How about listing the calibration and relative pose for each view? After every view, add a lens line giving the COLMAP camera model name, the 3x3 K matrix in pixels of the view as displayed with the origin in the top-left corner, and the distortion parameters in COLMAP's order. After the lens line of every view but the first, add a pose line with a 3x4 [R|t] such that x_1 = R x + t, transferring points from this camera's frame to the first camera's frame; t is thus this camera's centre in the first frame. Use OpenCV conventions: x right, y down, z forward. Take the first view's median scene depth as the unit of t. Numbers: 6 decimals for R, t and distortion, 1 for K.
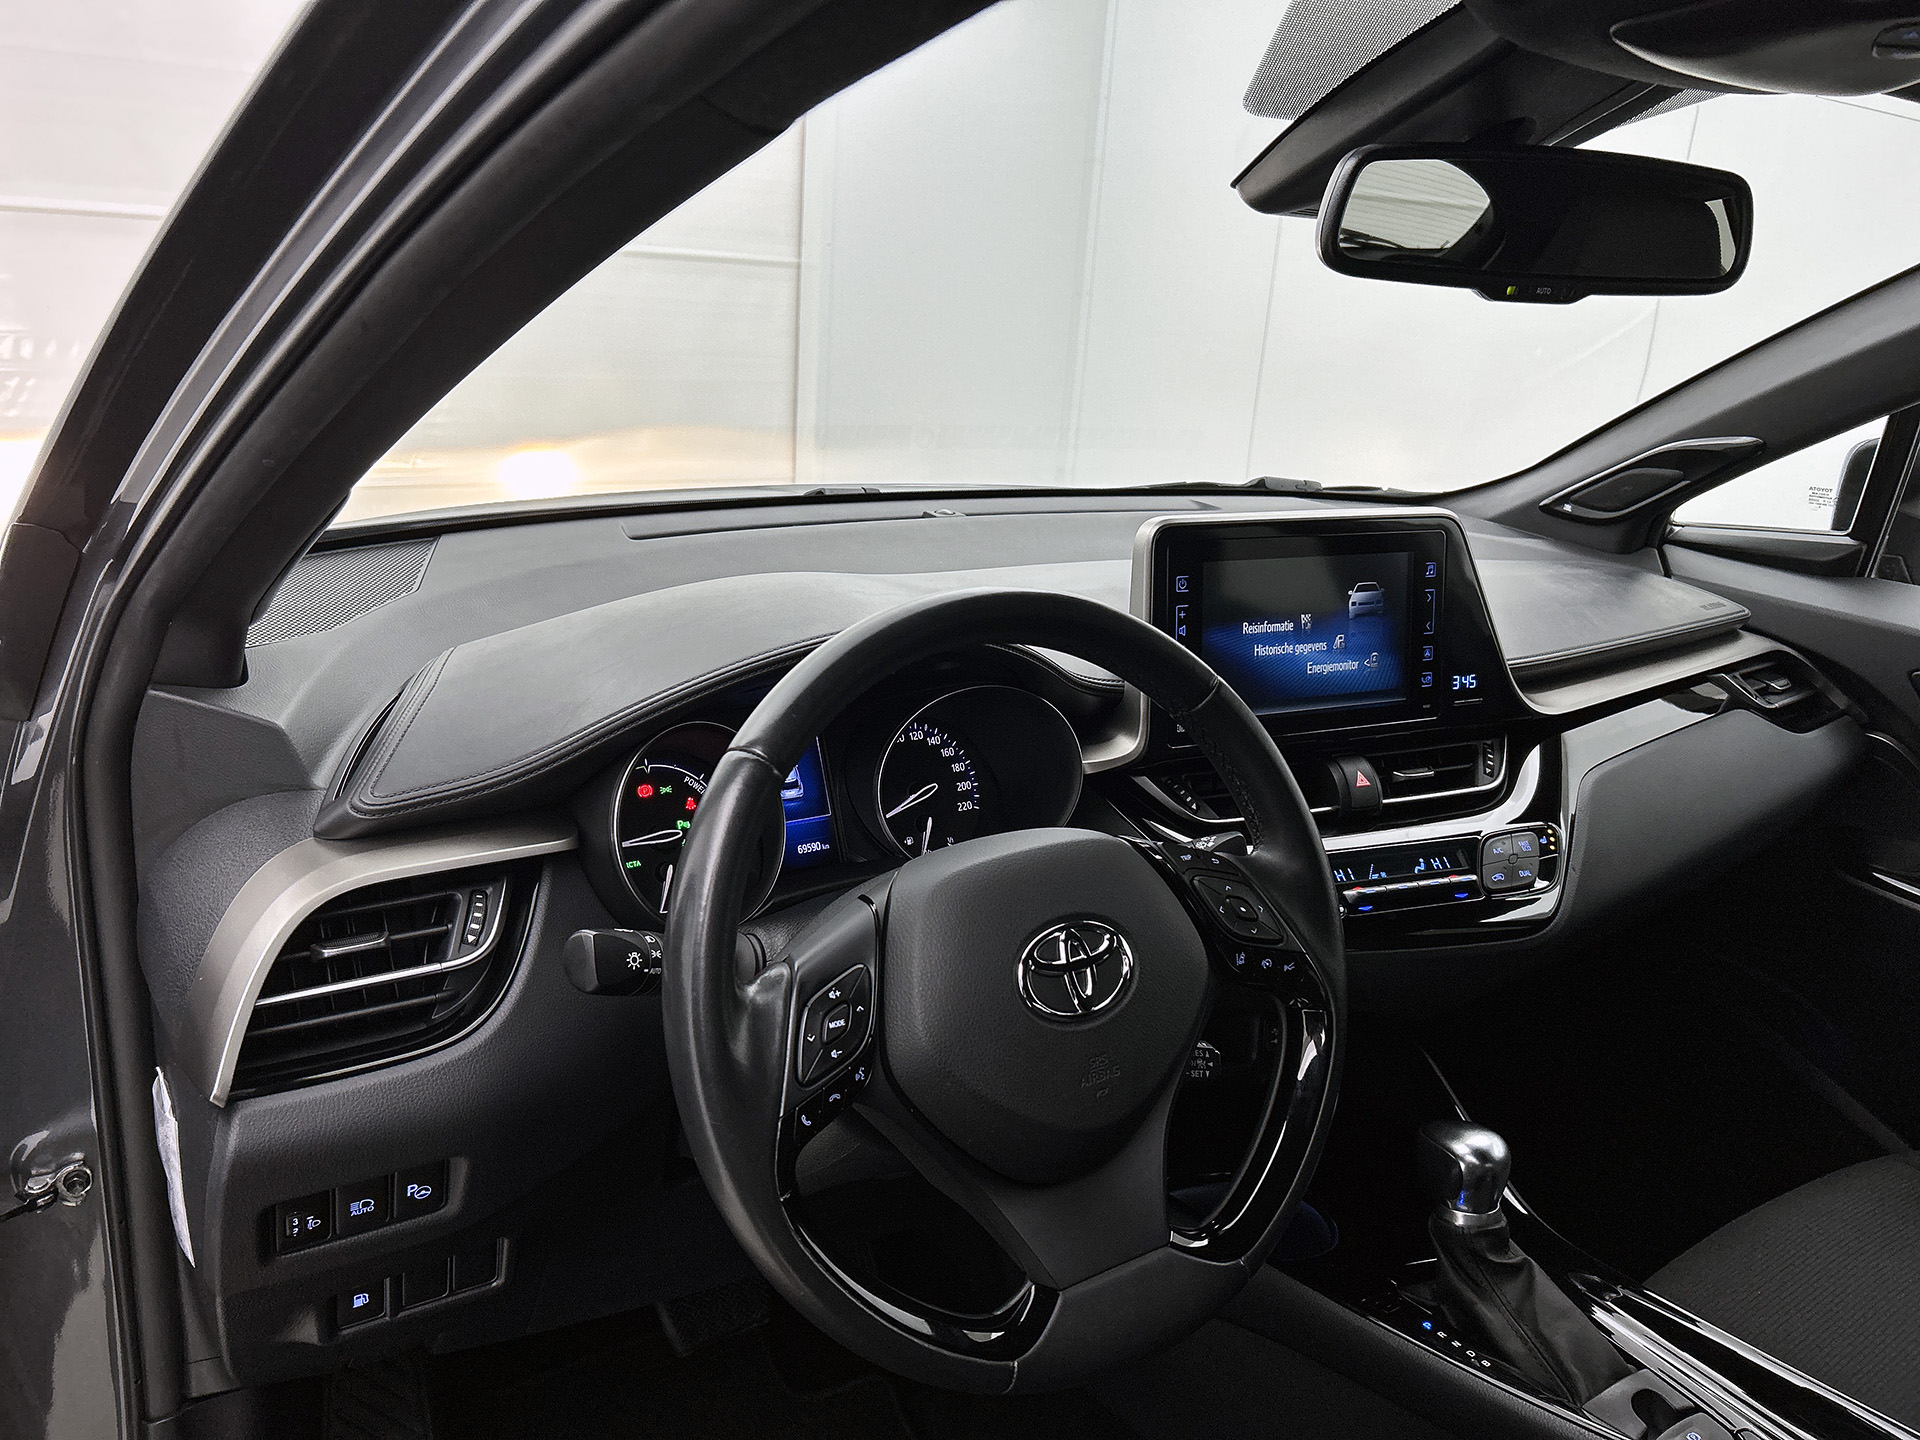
lens RADIAL K [[1449.9, 0, 976.9], [0, 1449.9, 730.9], [0, 0, 1]] dist [0.054822, -0.055964]
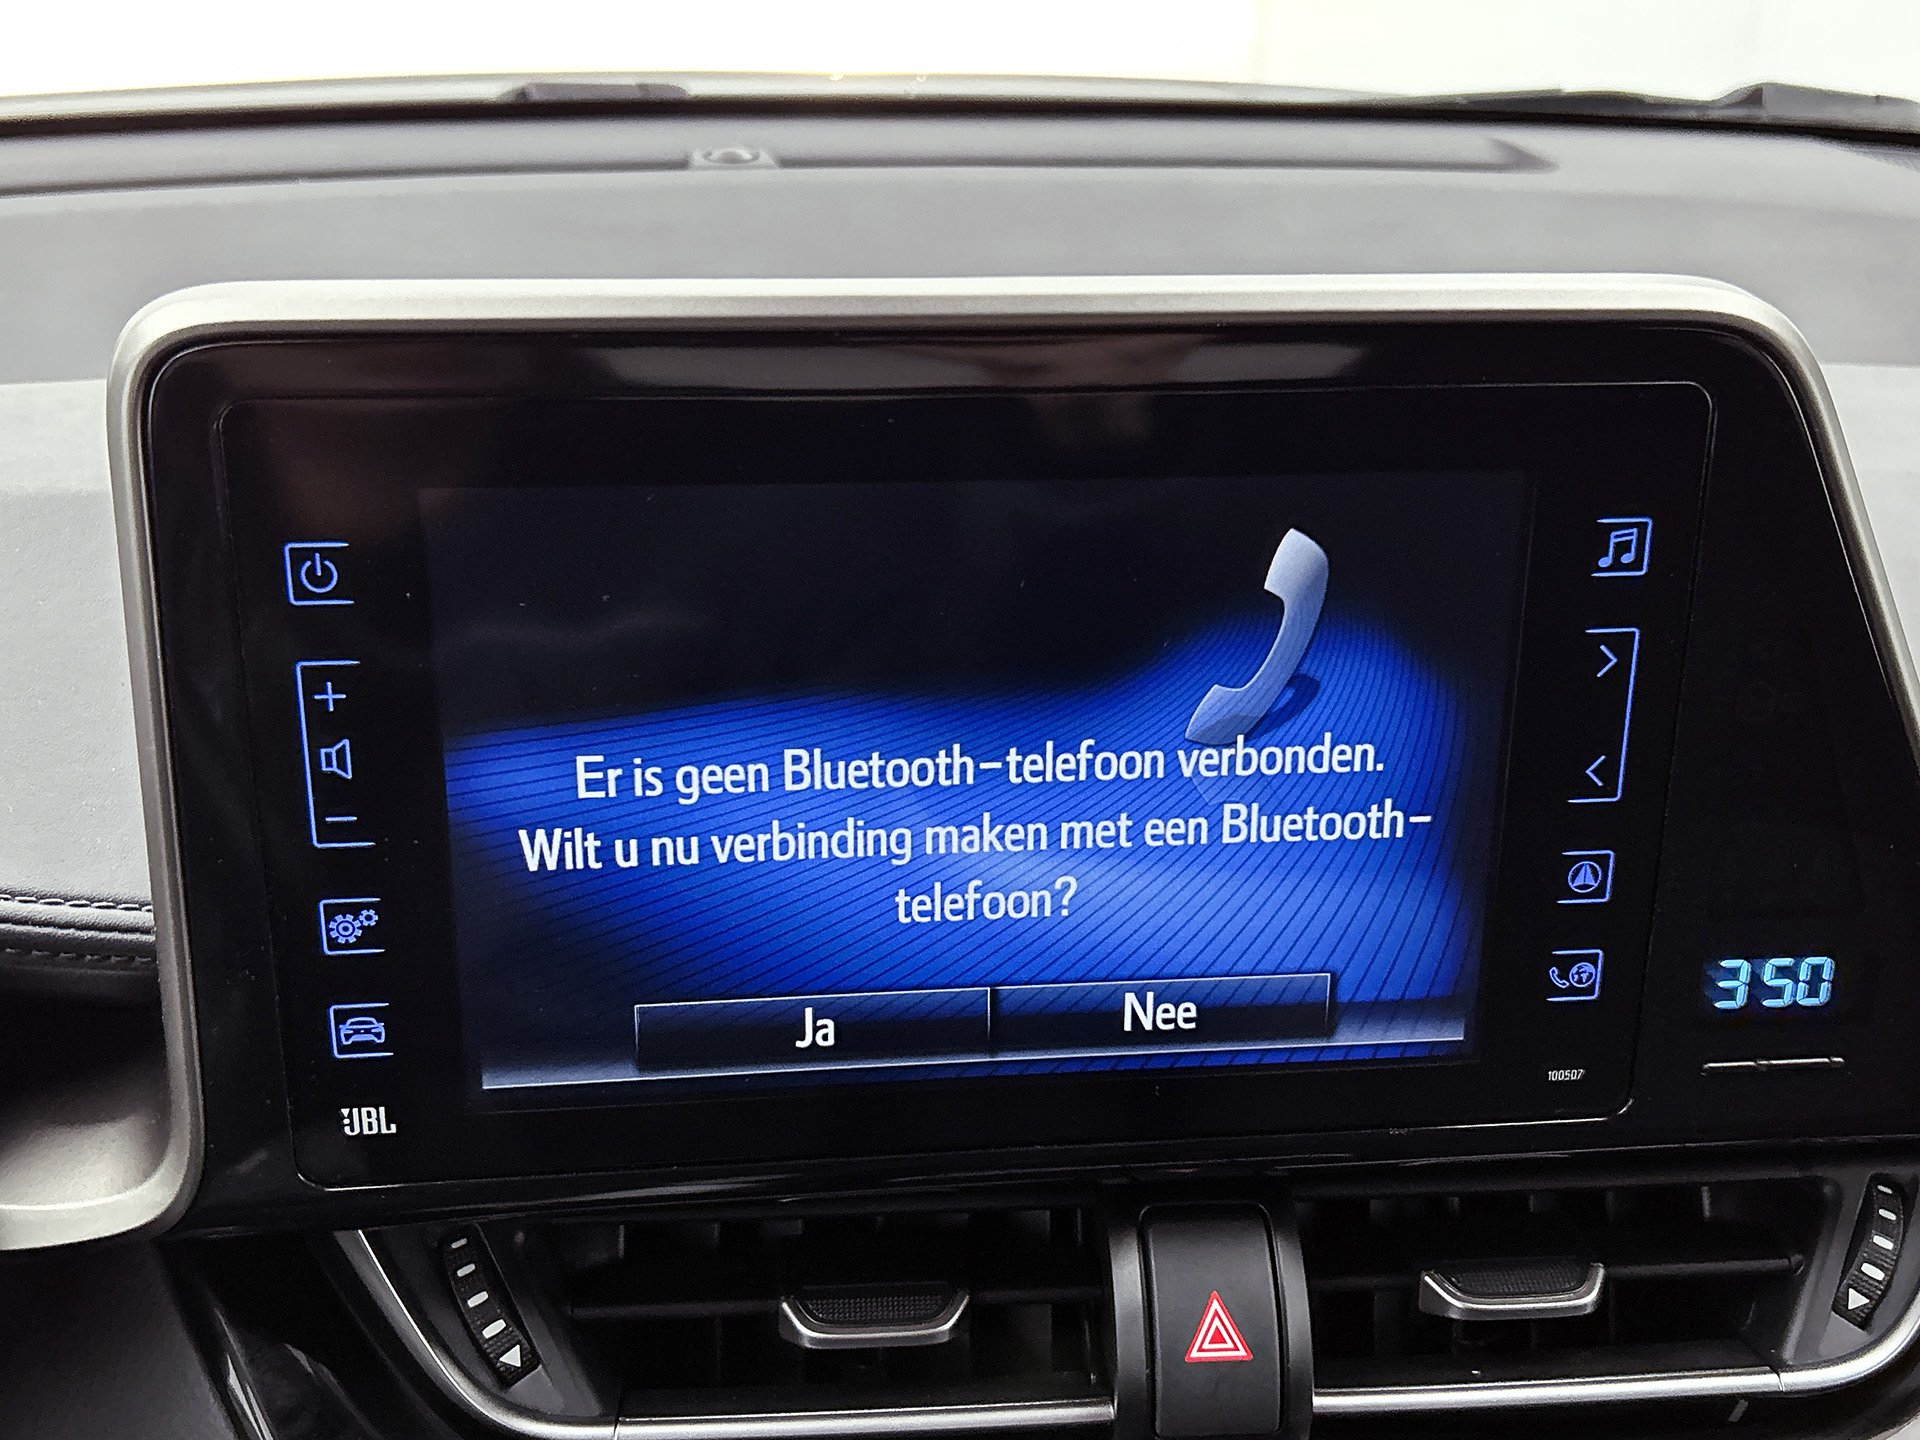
lens RADIAL K [[2047.0, 0, 964.3], [0, 2047.0, 728.4], [0, 0, 1]] dist [0.002715, 0.000000]
pose [[0.939344, 0.129416, -0.317624, 0.328472], [-0.080259, 0.983308, 0.163292, -0.130420], [0.333455, -0.127895, 0.934051, 0.668461]]
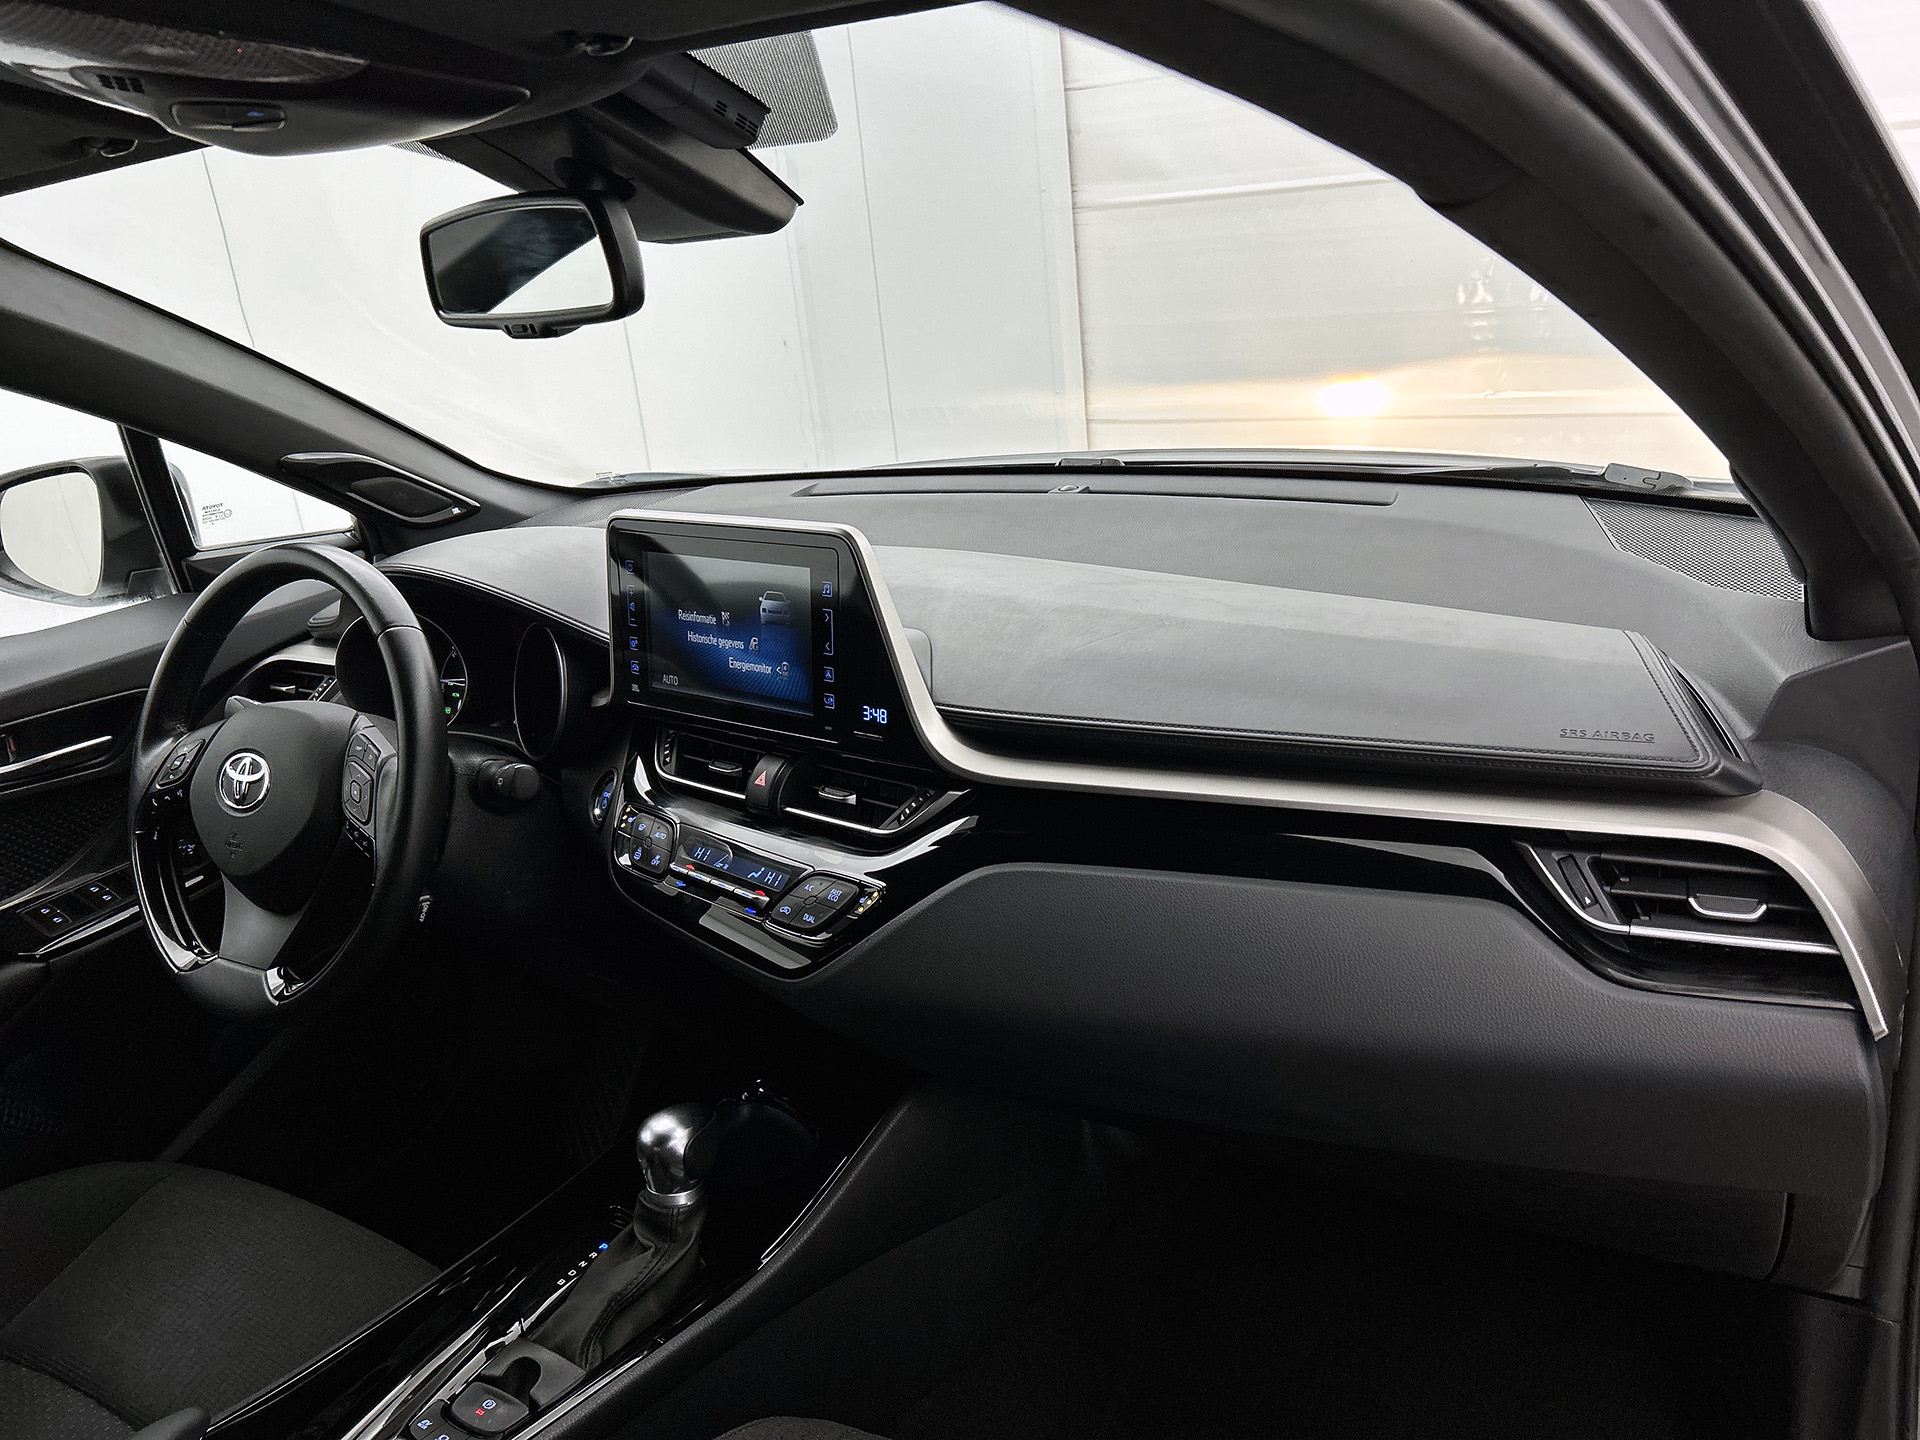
lens RADIAL K [[1449.9, 0, 946.0], [0, 1449.9, 728.0], [0, 0, 1]] dist [0.054822, -0.055964]
pose [[0.395327, 0.213938, -0.893279, 1.252718], [-0.155658, 0.974036, 0.164391, -0.195942], [0.905255, 0.074058, 0.418364, 0.693460]]
